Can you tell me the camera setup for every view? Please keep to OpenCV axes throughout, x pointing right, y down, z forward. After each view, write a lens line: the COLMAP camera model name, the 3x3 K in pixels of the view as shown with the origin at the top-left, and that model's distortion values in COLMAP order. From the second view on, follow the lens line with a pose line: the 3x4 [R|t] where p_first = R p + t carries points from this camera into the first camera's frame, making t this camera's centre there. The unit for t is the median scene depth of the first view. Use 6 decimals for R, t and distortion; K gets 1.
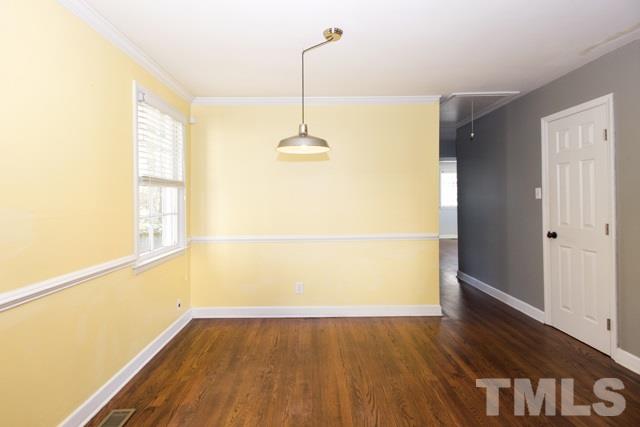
lens RADIAL K [[330.9, 0, 318.0], [0, 330.9, 200.1], [0, 0, 1]] dist [0.016960, 0.000127]
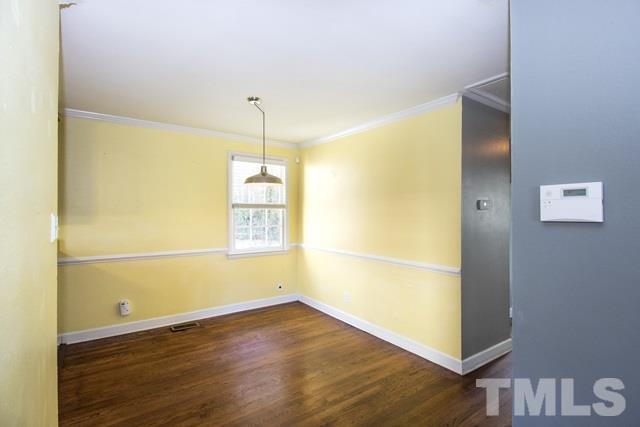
lens RADIAL K [[320.3, 0, 320.0], [0, 320.3, 213.5], [0, 0, 1]] dist [-0.001130, -0.000165]
pose [[0.575564, 0.021532, -0.817473, 0.905268], [-0.017947, 0.999745, 0.013698, -0.042492], [0.817560, 0.006787, 0.575804, 0.327546]]
